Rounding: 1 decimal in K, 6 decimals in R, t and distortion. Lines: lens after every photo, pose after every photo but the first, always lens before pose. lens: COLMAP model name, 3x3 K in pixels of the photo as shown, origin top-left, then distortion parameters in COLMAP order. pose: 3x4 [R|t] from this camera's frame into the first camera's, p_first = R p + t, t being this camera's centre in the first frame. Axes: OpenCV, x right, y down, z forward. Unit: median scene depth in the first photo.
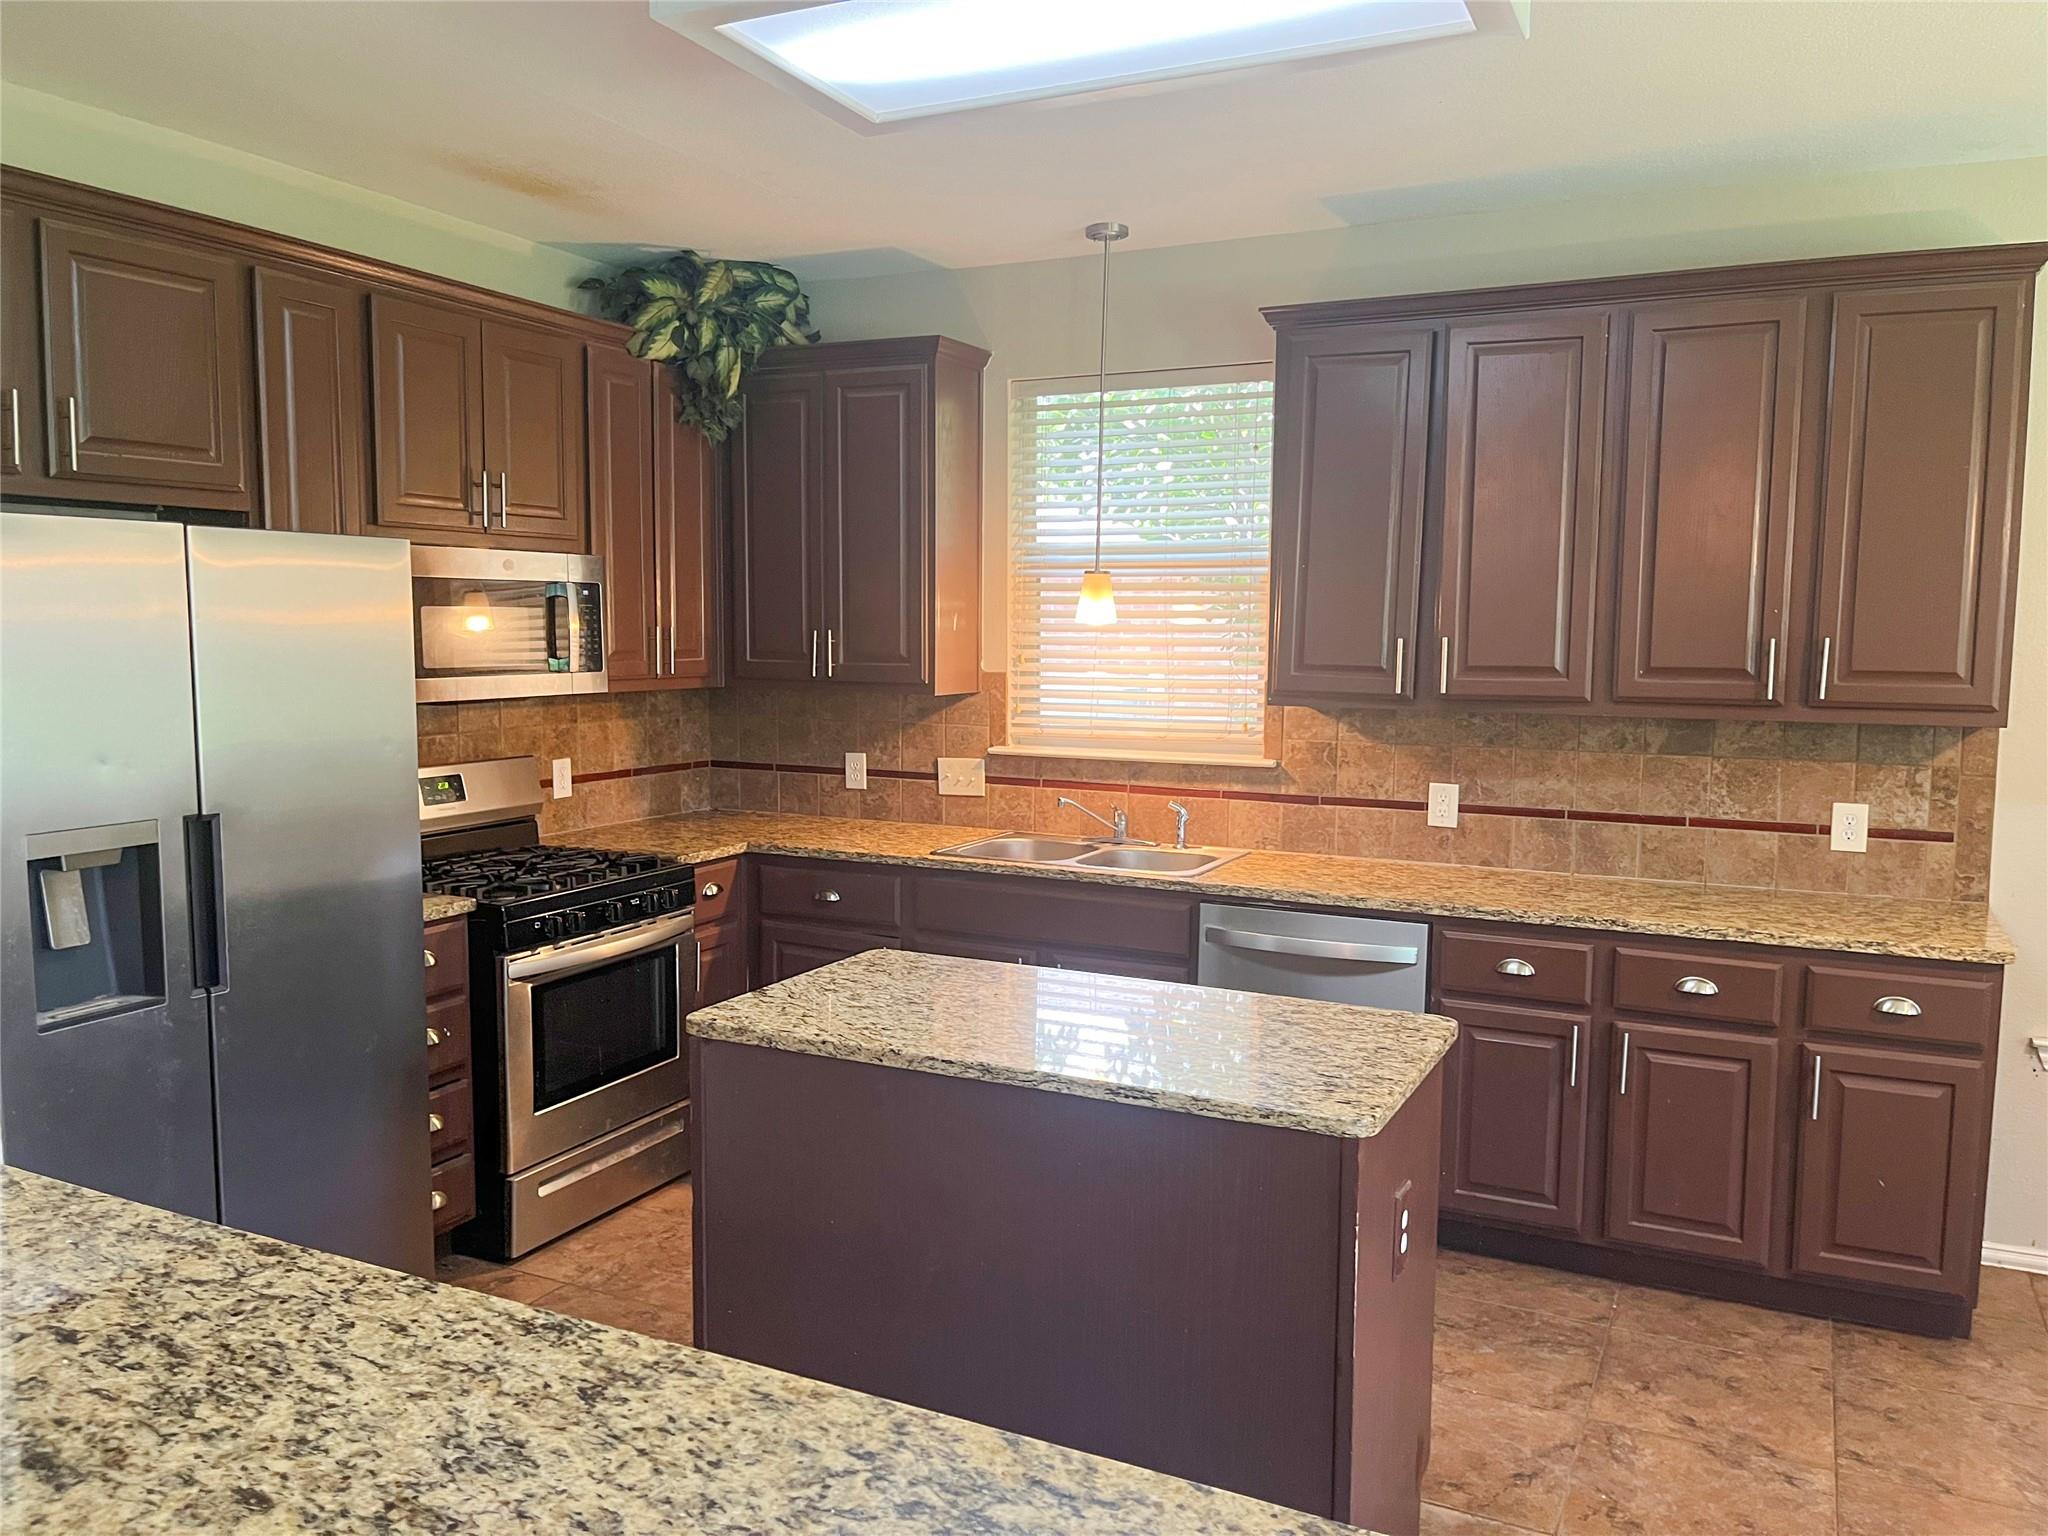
lens RADIAL K [[1560.2, 0, 1032.5], [0, 1560.2, 776.2], [0, 0, 1]] dist [0.020880, -0.003820]
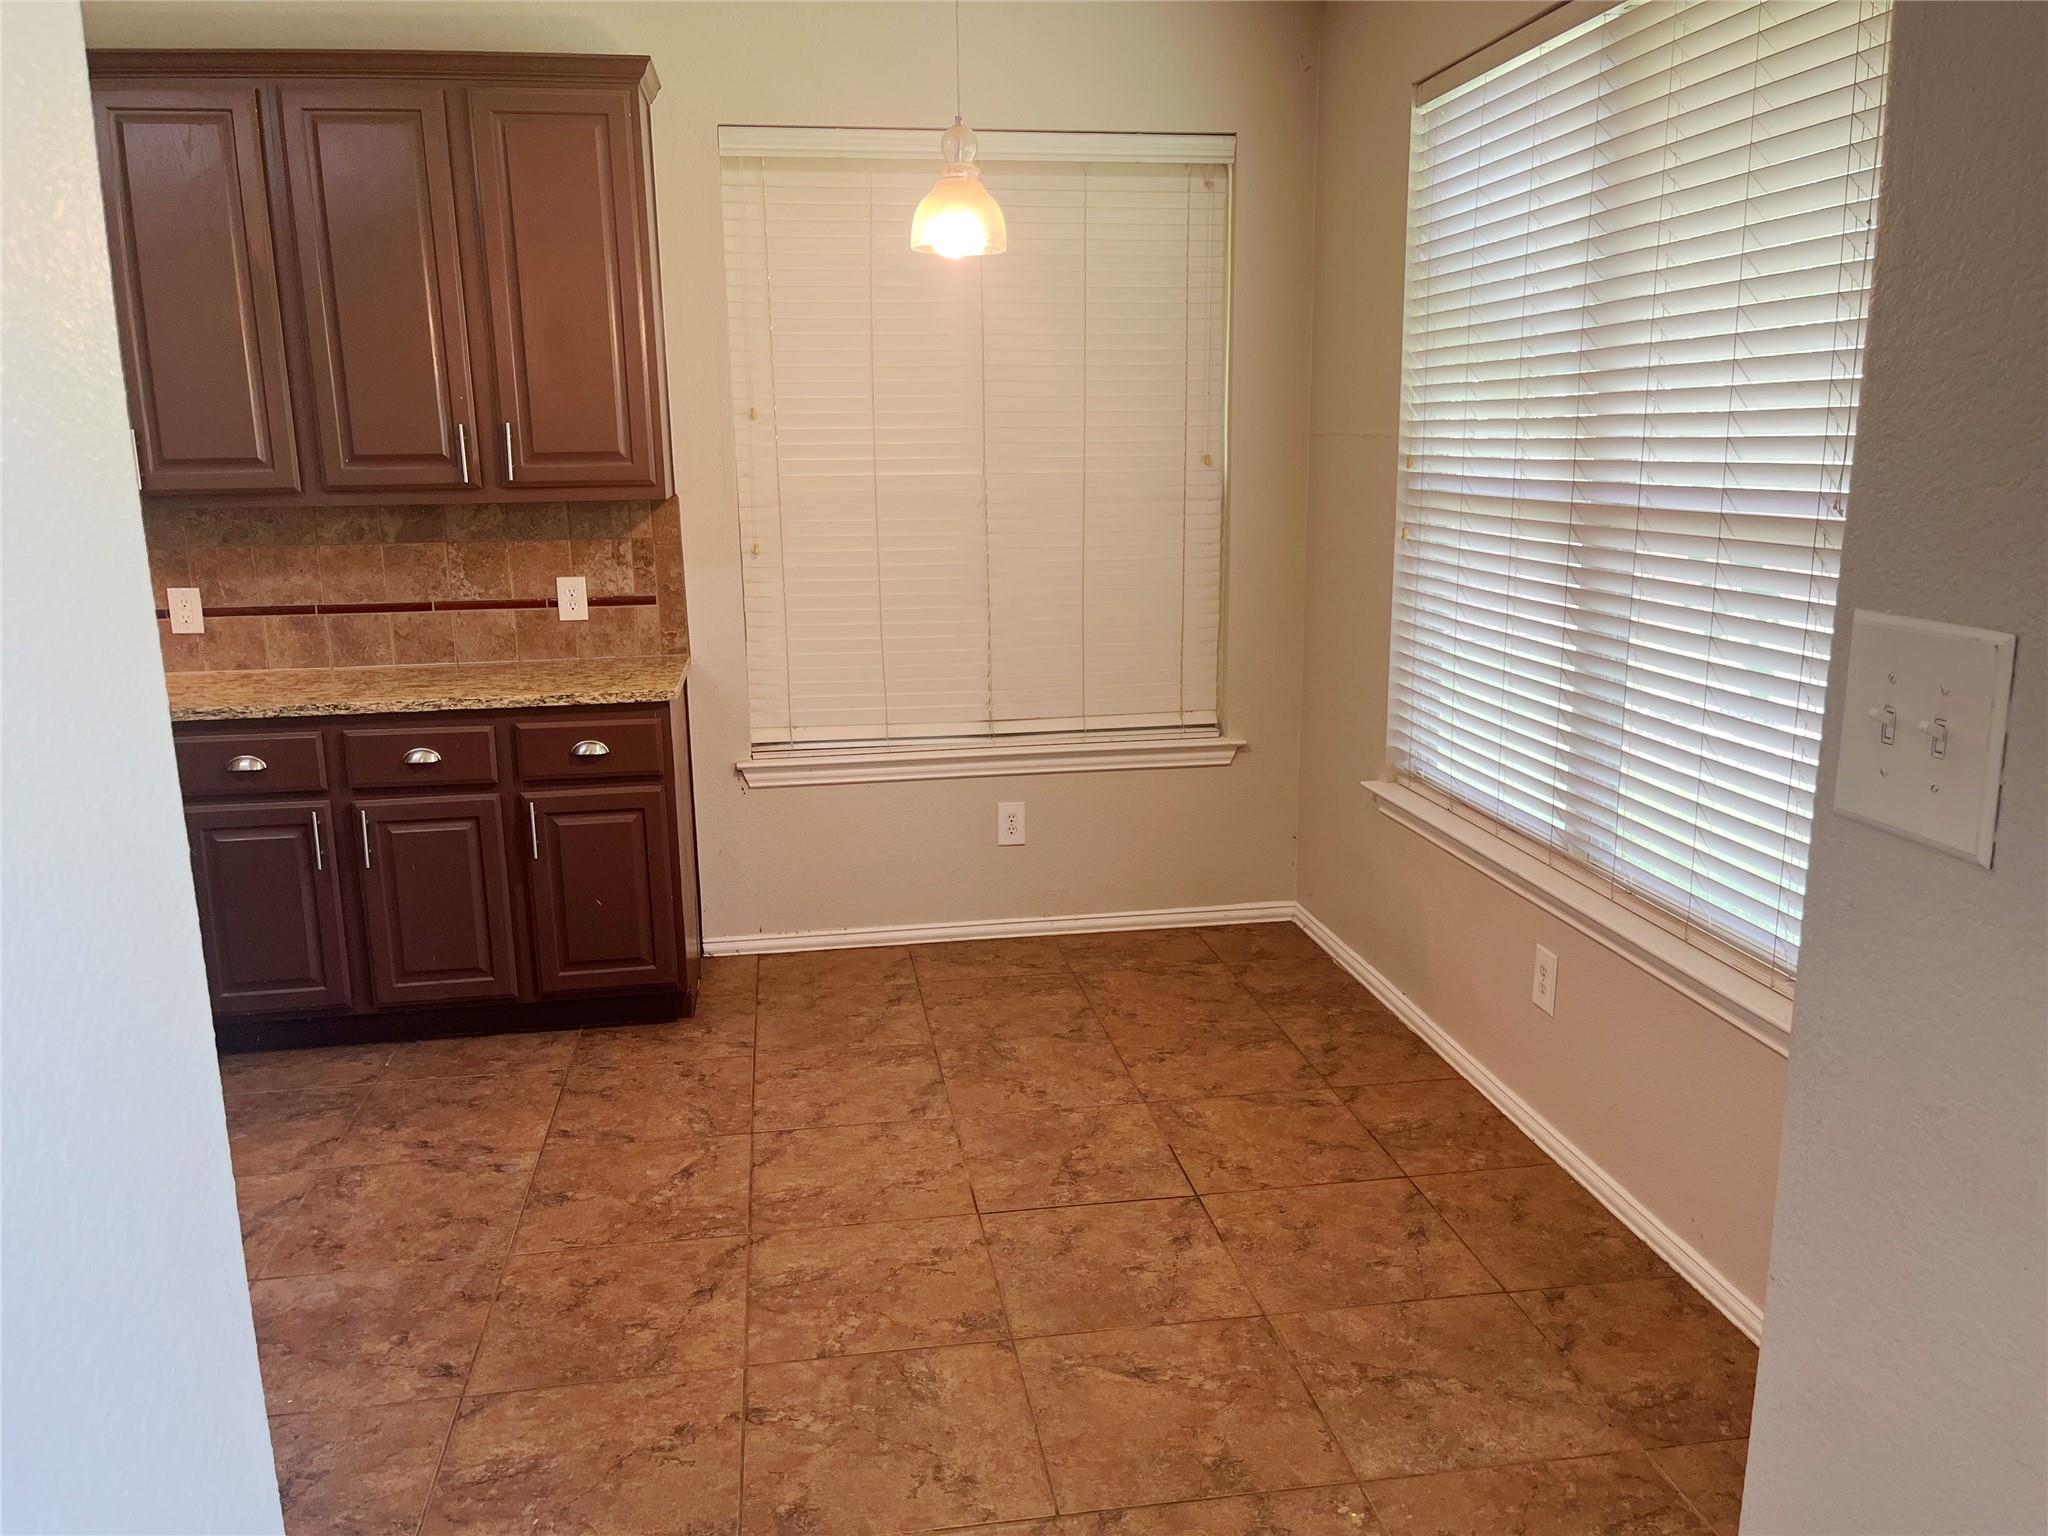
lens RADIAL K [[1560.2, 0, 1032.5], [0, 1560.2, 776.2], [0, 0, 1]] dist [0.020880, -0.003820]
pose [[0.818109, -0.142212, 0.557201, 0.145081], [0.078213, 0.987452, 0.137188, 0.028833], [-0.569720, -0.068655, 0.818966, -0.094979]]
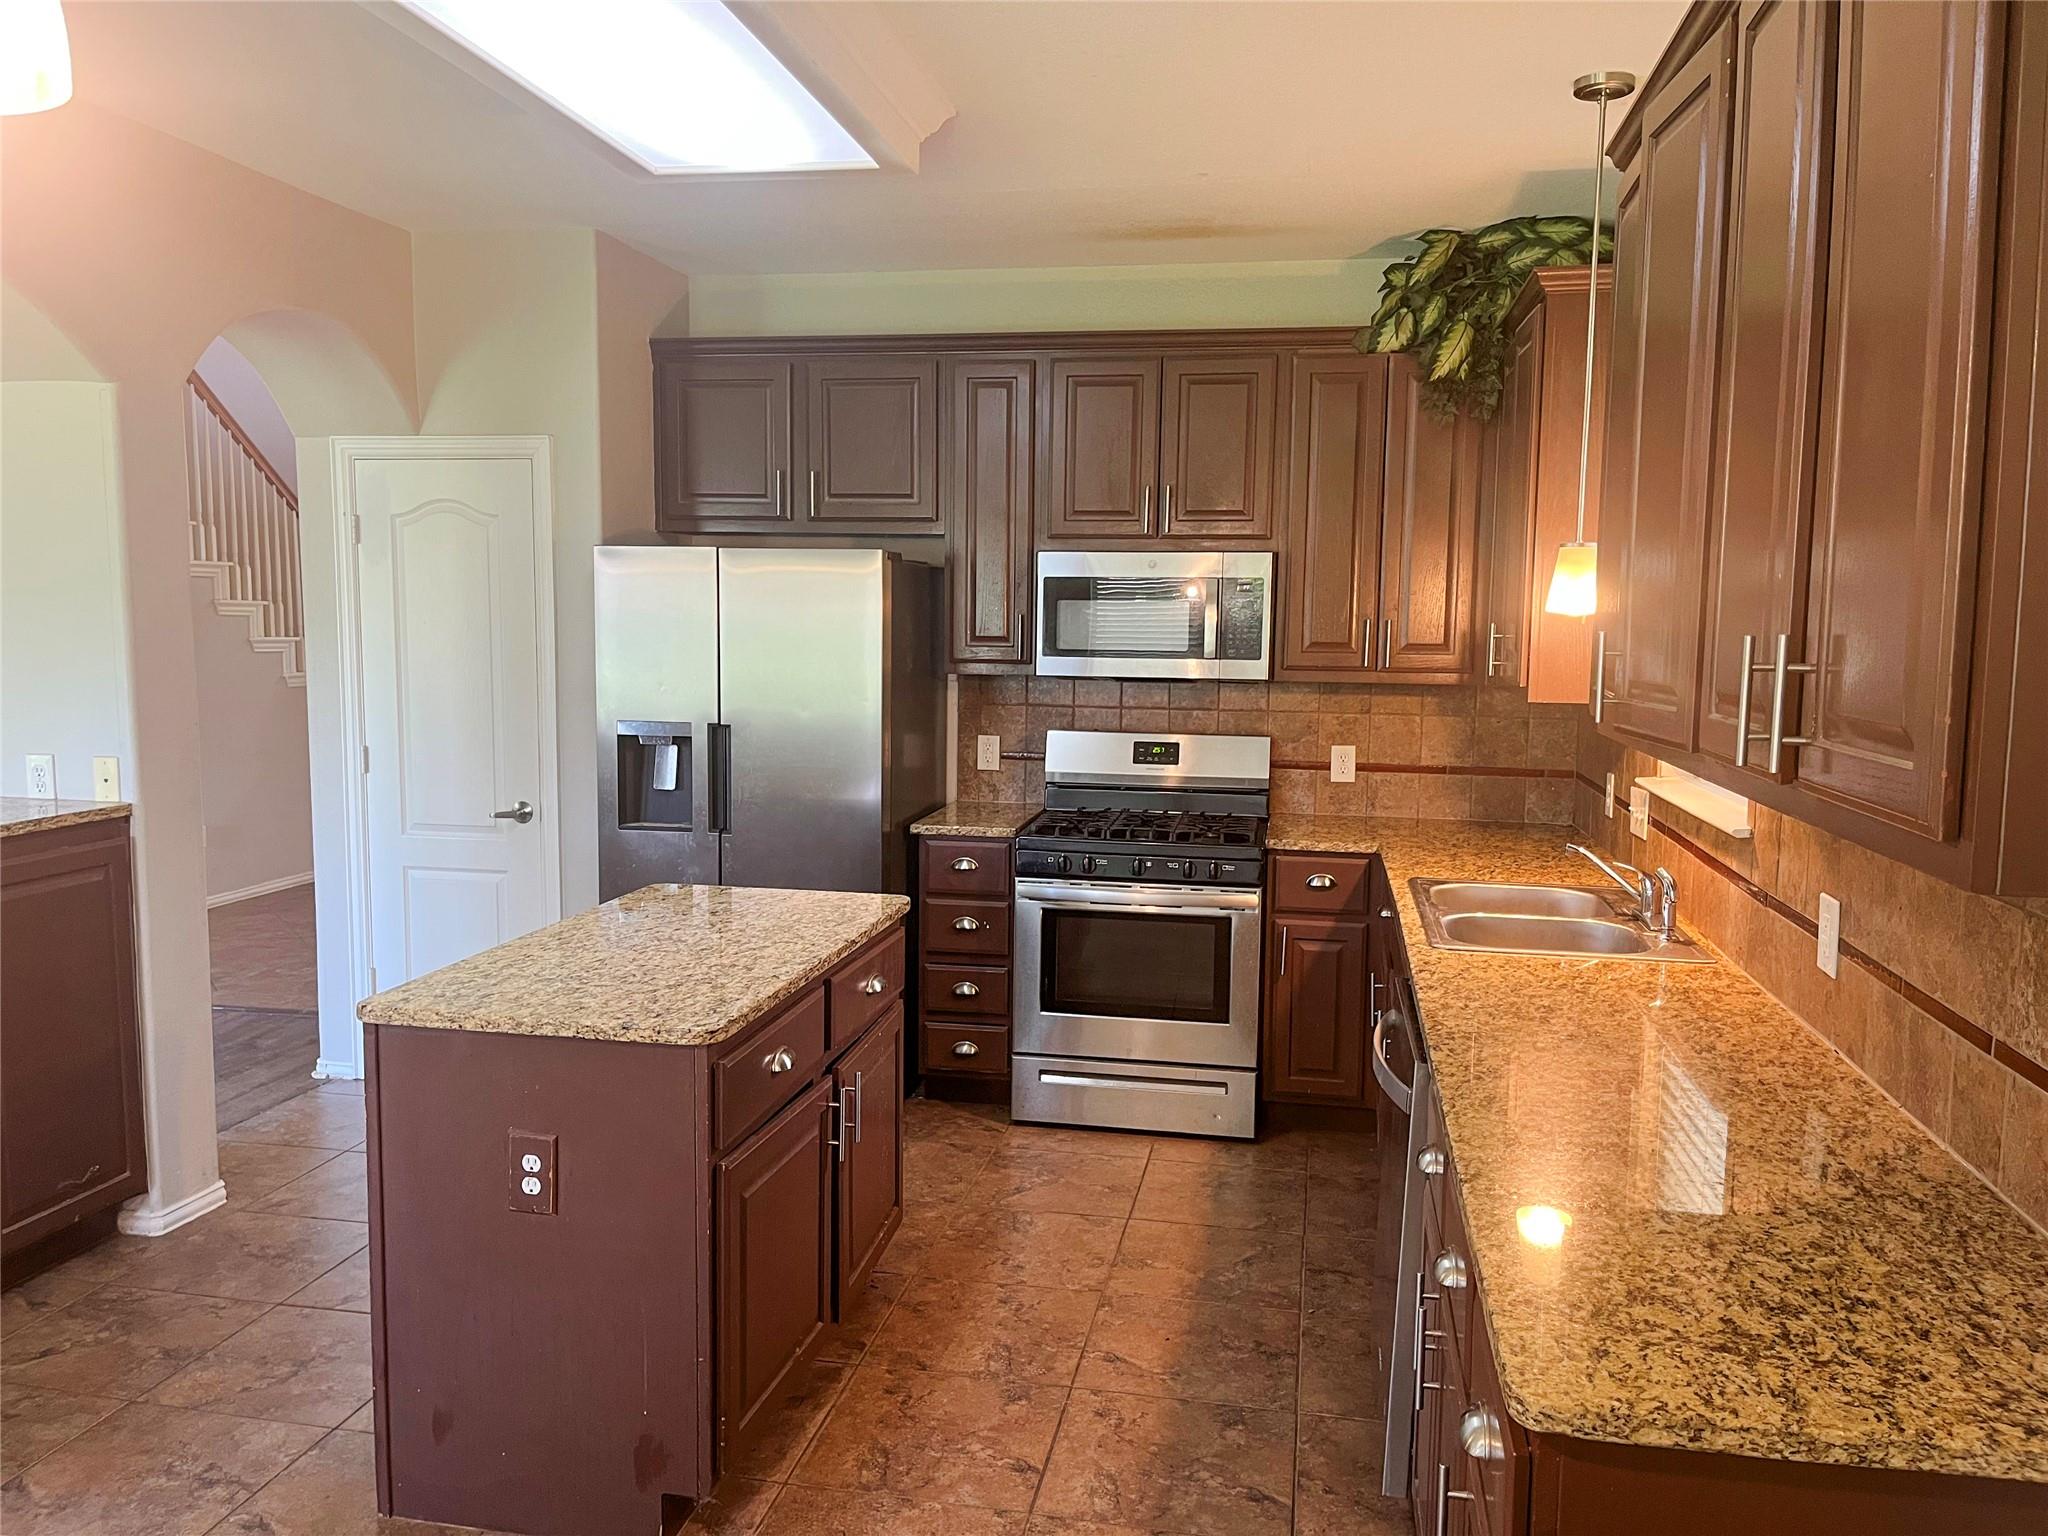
lens RADIAL K [[1550.5, 0, 1019.0], [0, 1550.5, 782.3], [0, 0, 1]] dist [0.033085, -0.004906]
pose [[0.257152, 0.102143, -0.960958, 0.765909], [-0.107462, 0.991253, 0.076606, -0.050534], [0.960377, 0.083567, 0.265879, 0.597169]]
